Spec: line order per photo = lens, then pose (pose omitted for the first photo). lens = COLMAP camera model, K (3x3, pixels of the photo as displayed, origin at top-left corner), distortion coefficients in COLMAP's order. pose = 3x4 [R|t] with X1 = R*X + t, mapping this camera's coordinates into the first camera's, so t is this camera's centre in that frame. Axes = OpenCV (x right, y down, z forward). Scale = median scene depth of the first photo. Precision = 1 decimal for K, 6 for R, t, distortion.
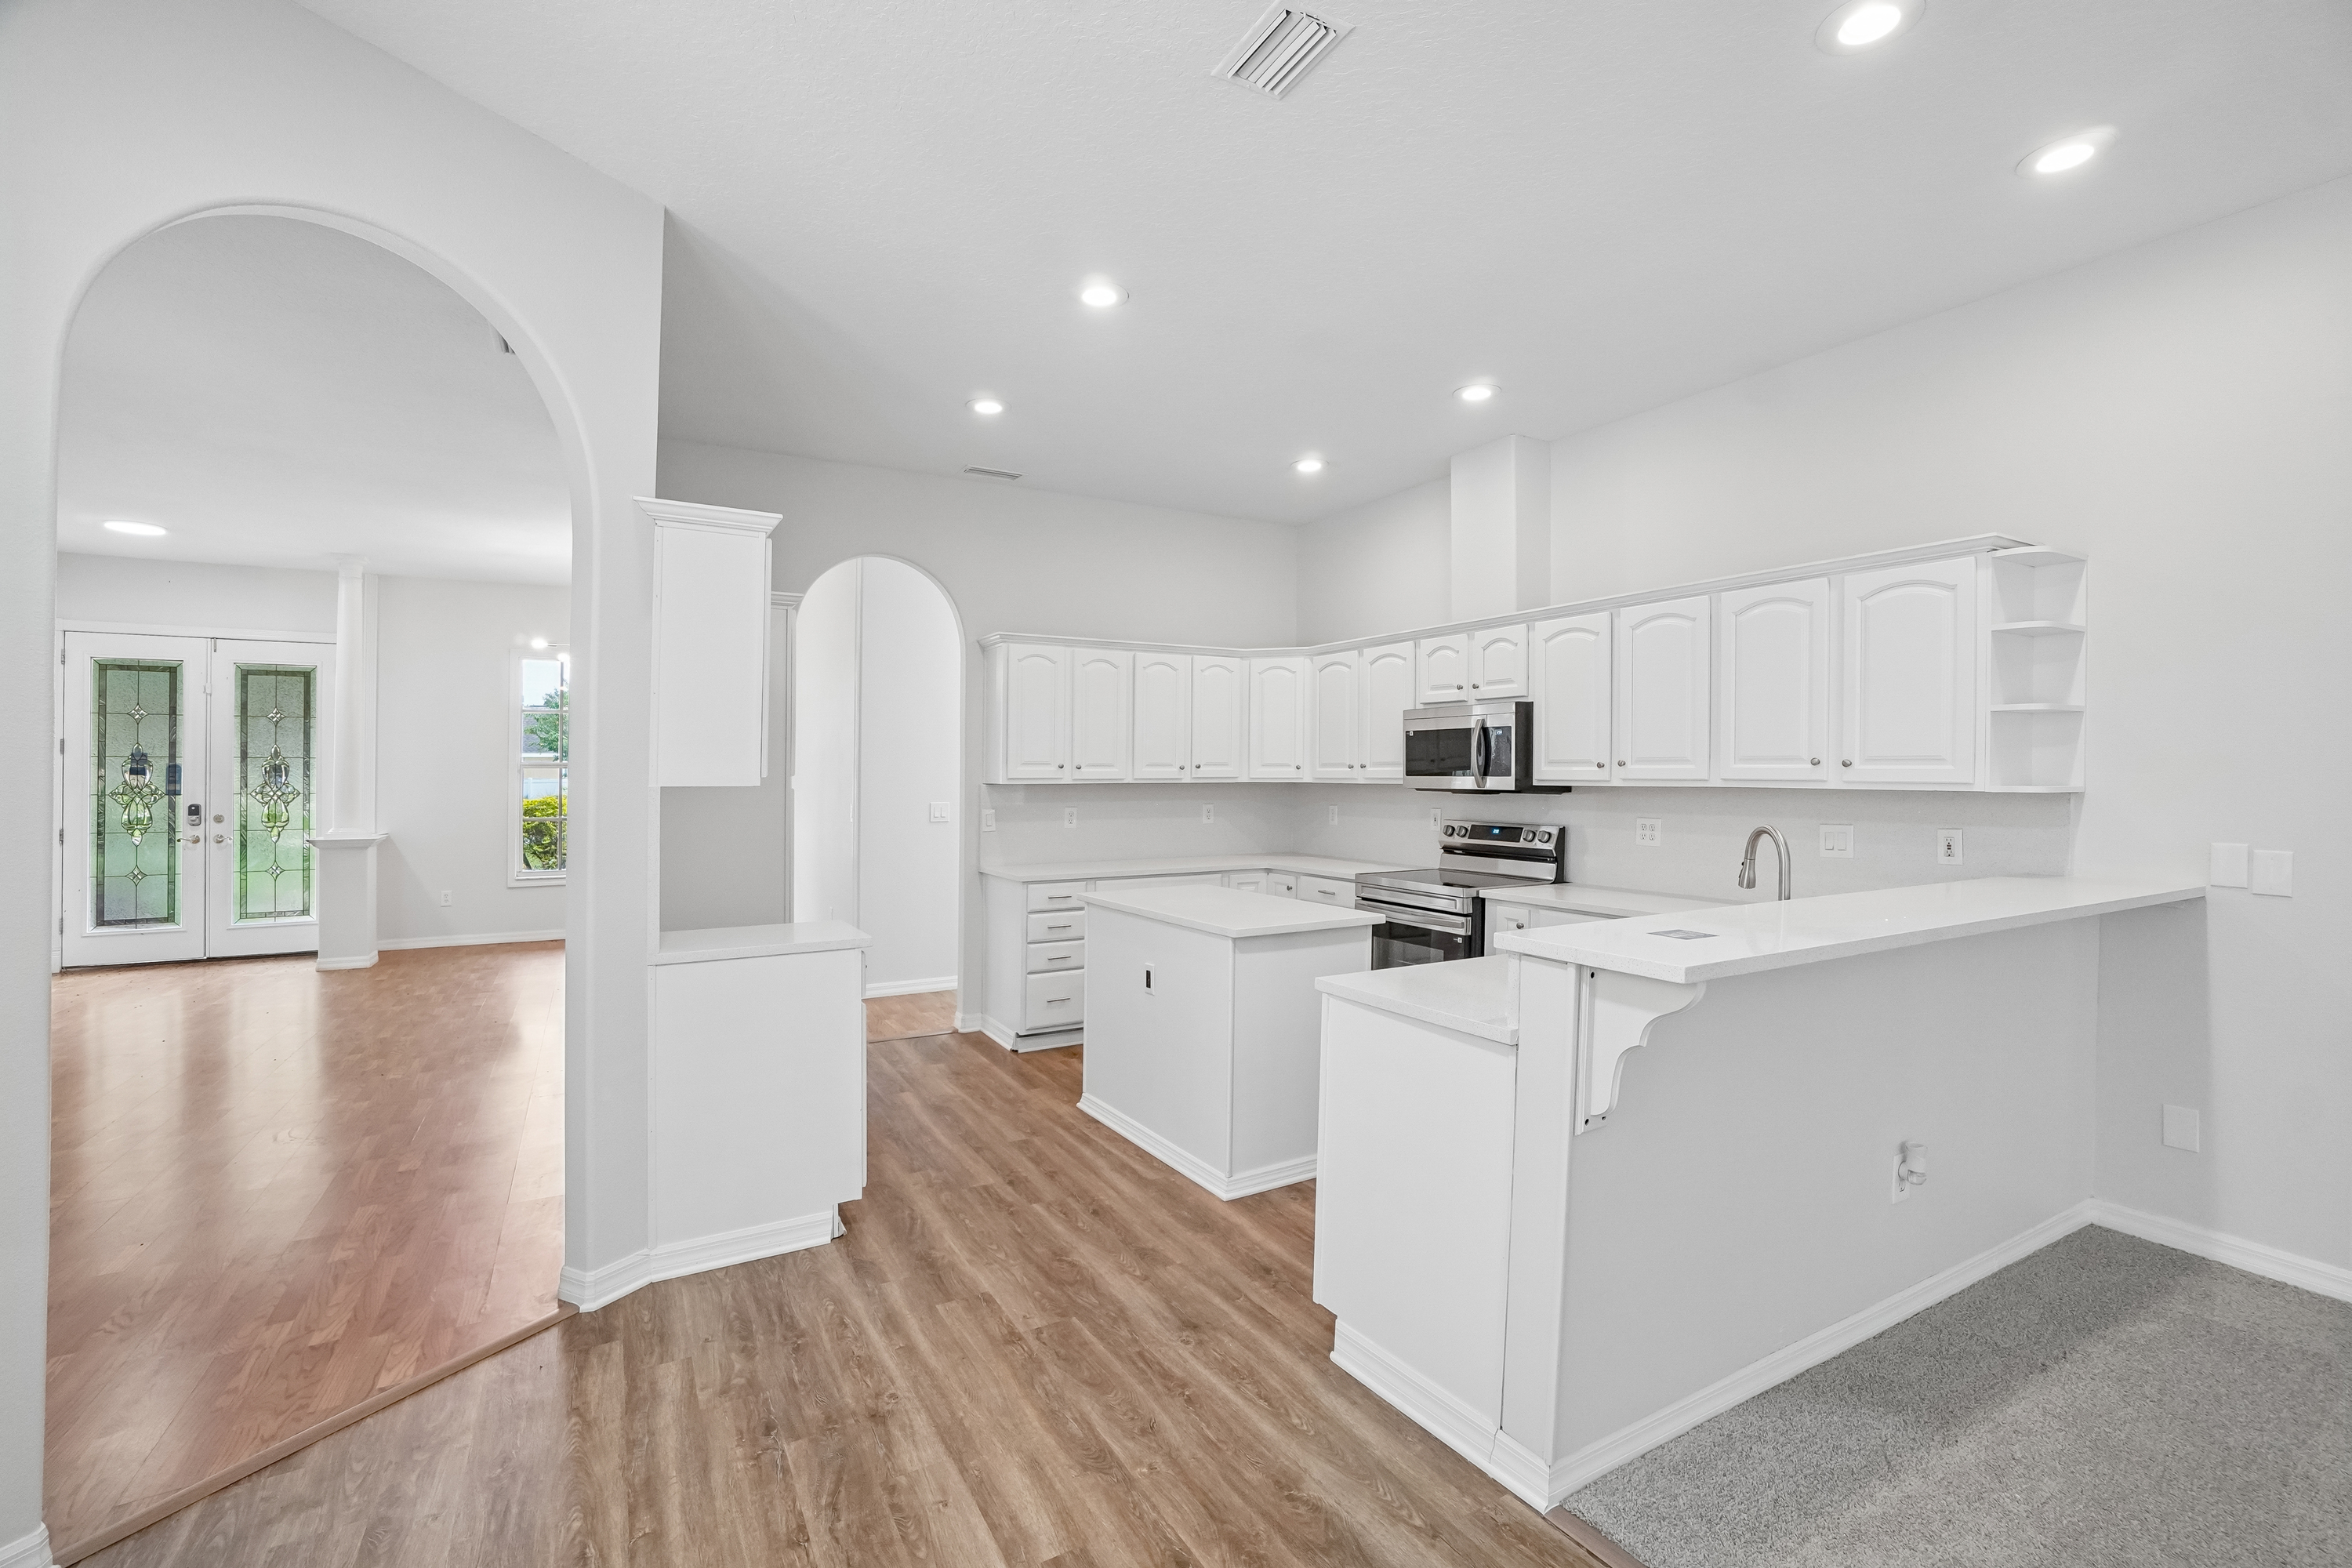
lens RADIAL K [[1031.5, 0, 1187.1], [0, 1031.5, 774.9], [0, 0, 1]] dist [-0.060817, 0.021431]
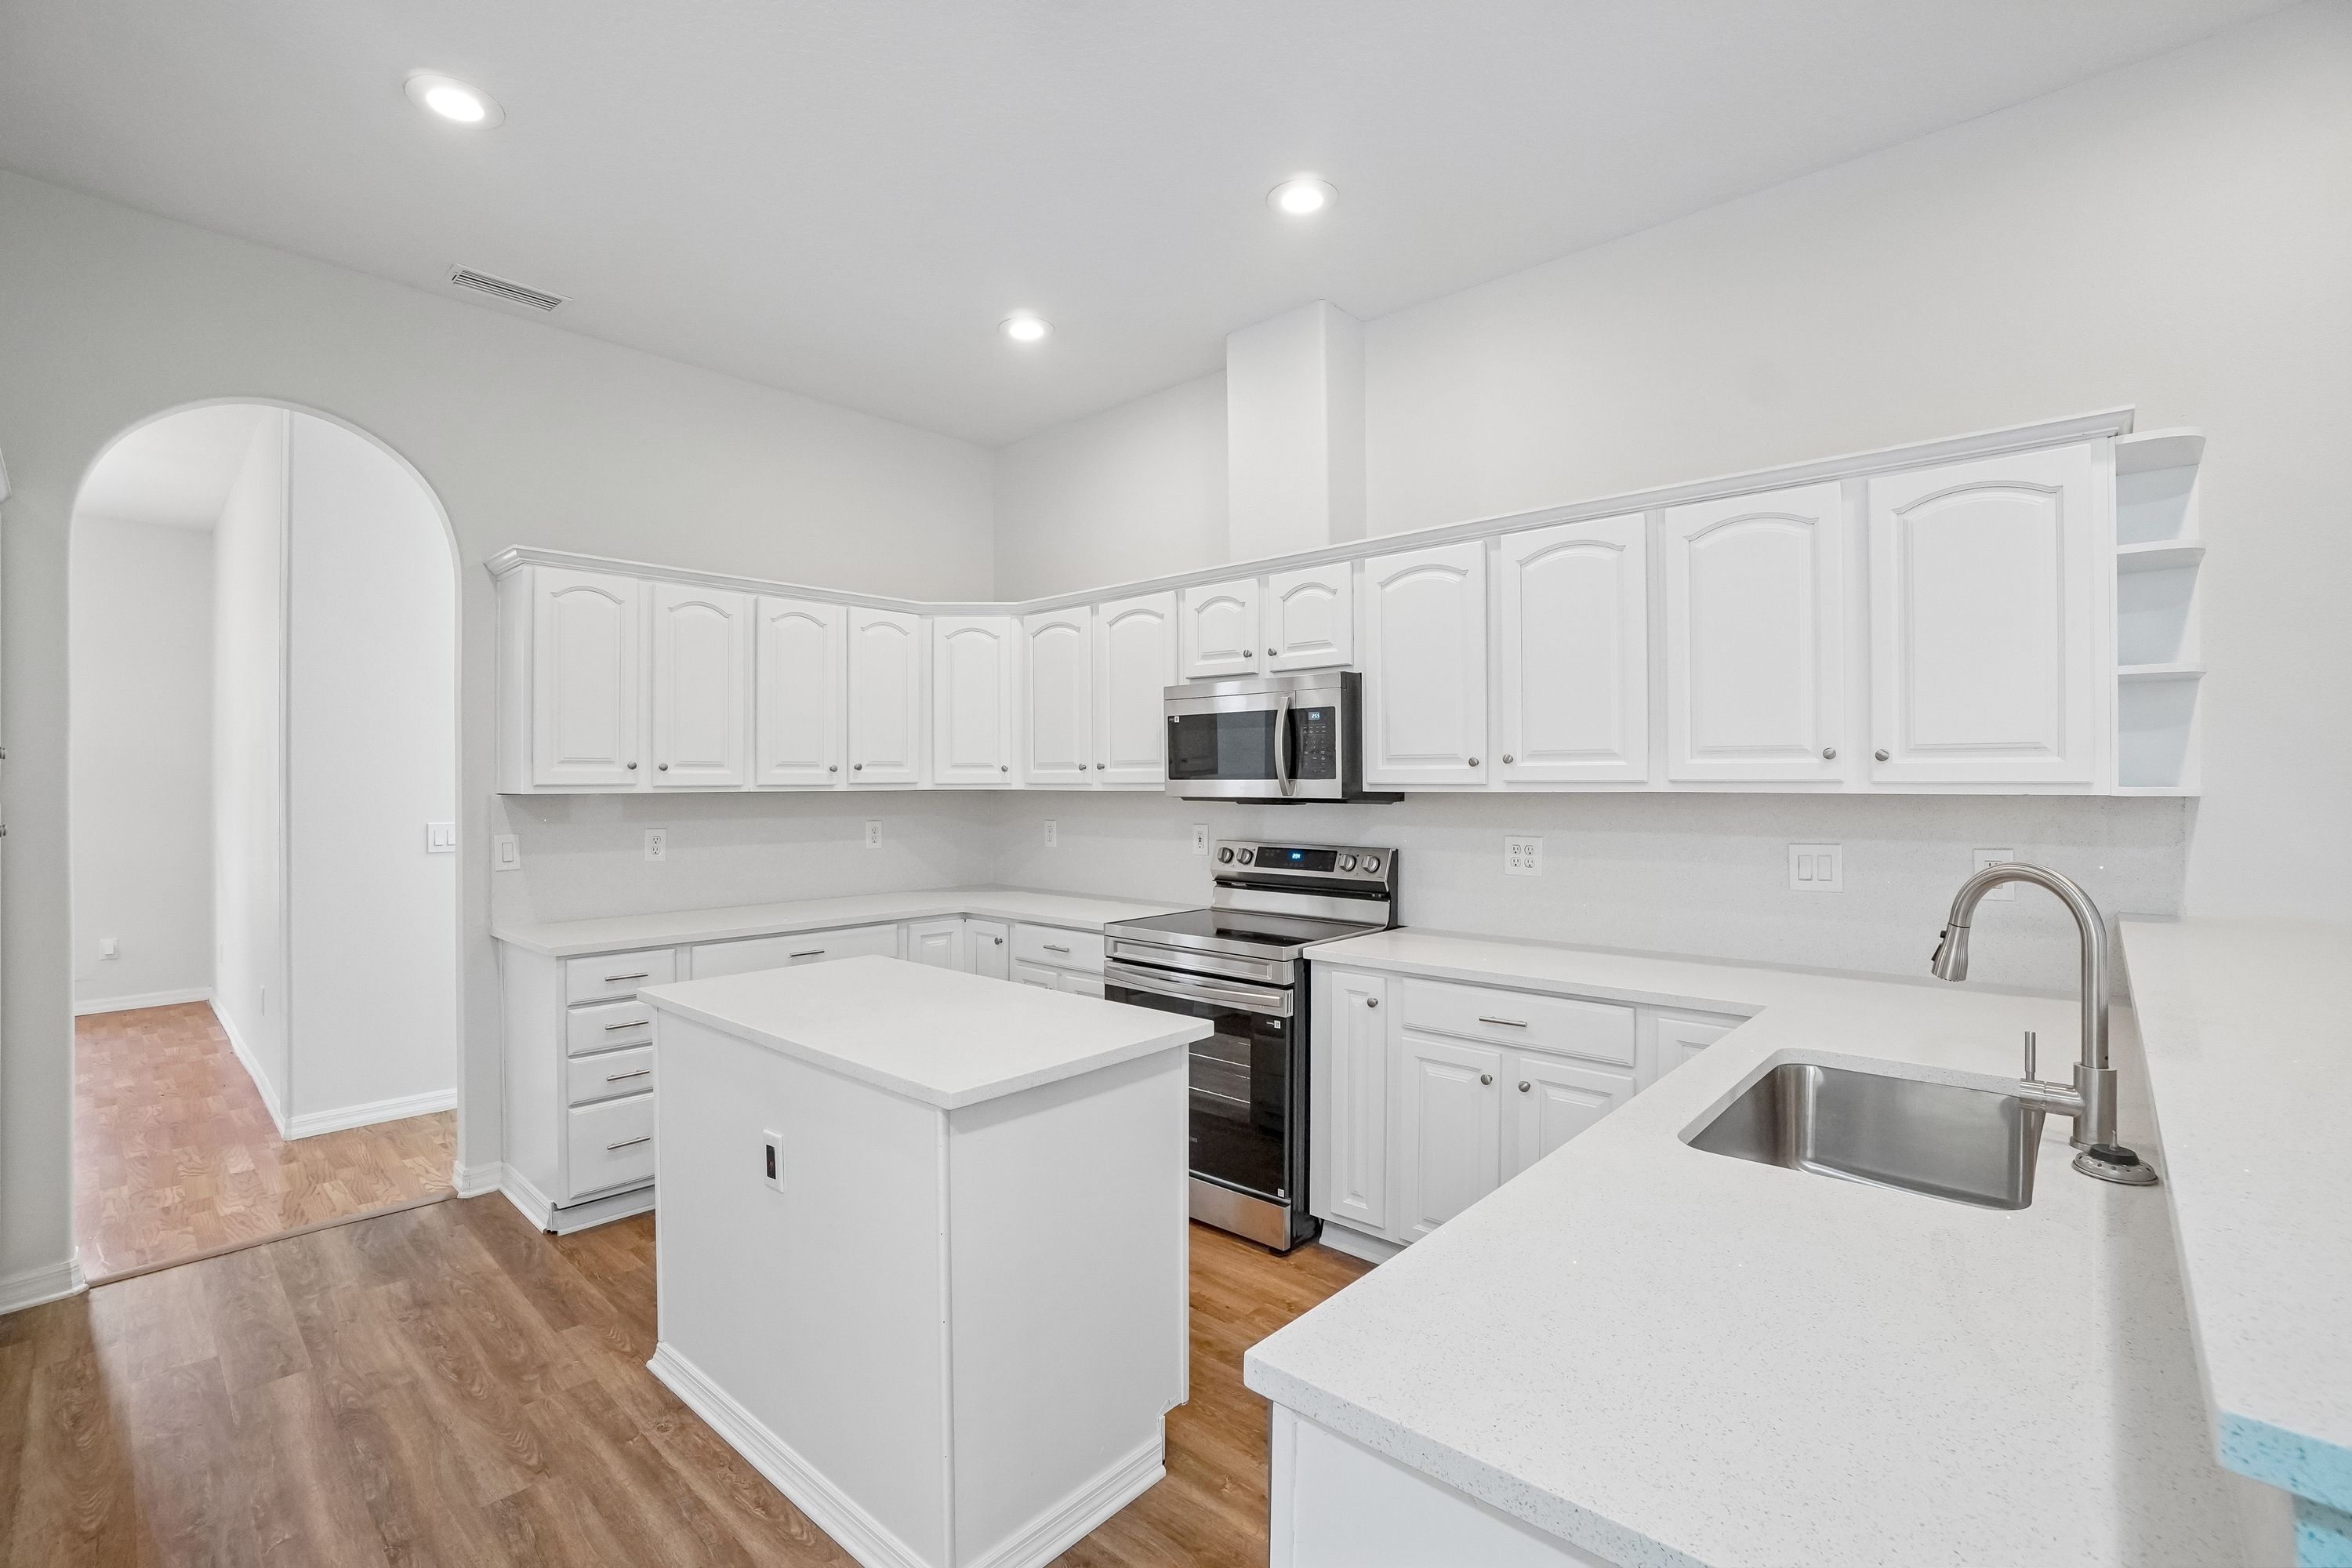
lens RADIAL K [[1040.2, 0, 1180.6], [0, 1040.2, 799.5], [0, 0, 1]] dist [-0.000317, 0.000085]
pose [[0.949050, -0.008655, 0.315007, -0.005112], [0.003514, 0.999851, 0.016887, 0.002734], [-0.315106, -0.014920, 0.948939, 0.326724]]
